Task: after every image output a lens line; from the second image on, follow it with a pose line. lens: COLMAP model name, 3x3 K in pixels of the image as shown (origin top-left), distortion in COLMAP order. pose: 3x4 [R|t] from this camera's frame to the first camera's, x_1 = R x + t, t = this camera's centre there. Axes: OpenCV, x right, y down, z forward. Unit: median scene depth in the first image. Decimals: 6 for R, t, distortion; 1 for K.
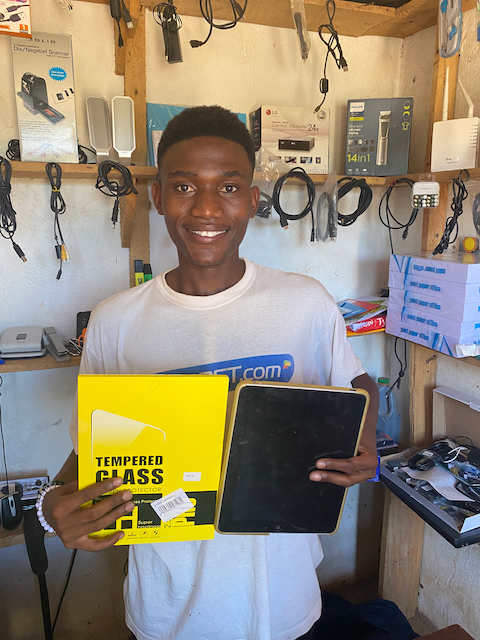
lens RADIAL K [[488.9, 0, 240.5], [0, 488.9, 314.9], [0, 0, 1]] dist [0.019471, -0.016582]
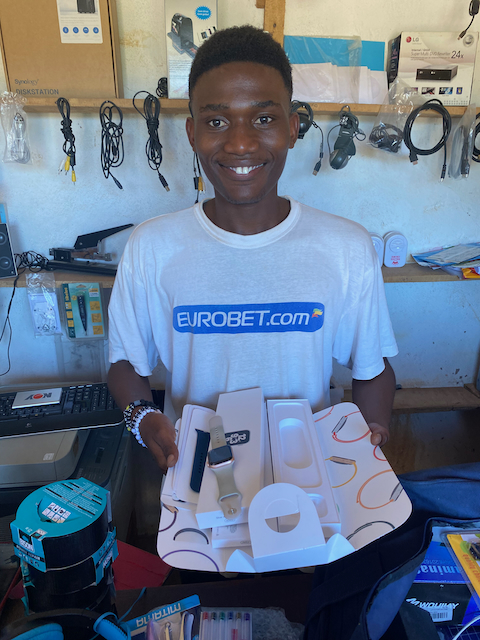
lens RADIAL K [[488.9, 0, 245.5], [0, 488.9, 311.1], [0, 0, 1]] dist [0.019471, -0.016582]
pose [[0.967074, 0.087784, -0.238877, 0.025772], [-0.058420, 0.990136, 0.127353, 0.010163], [0.247700, -0.109204, 0.962662, -0.067661]]
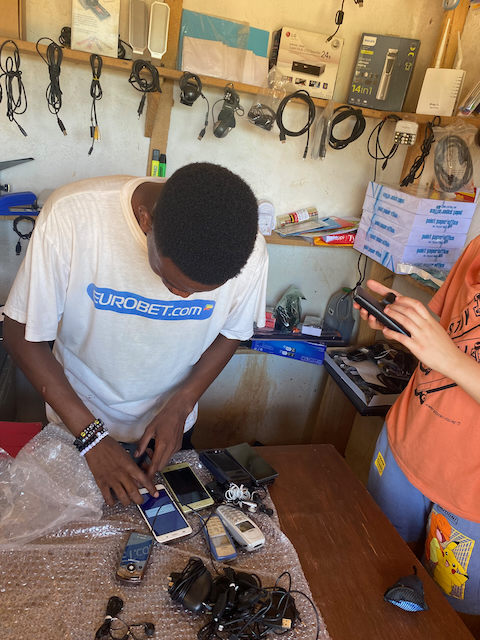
lens RADIAL K [[488.9, 0, 235.1], [0, 488.9, 312.3], [0, 0, 1]] dist [0.019471, -0.016582]
pose [[0.983879, 0.176148, -0.030887, 0.088624], [-0.168186, 0.970095, 0.175015, 0.031501], [0.060791, -0.166999, 0.984081, -0.236833]]
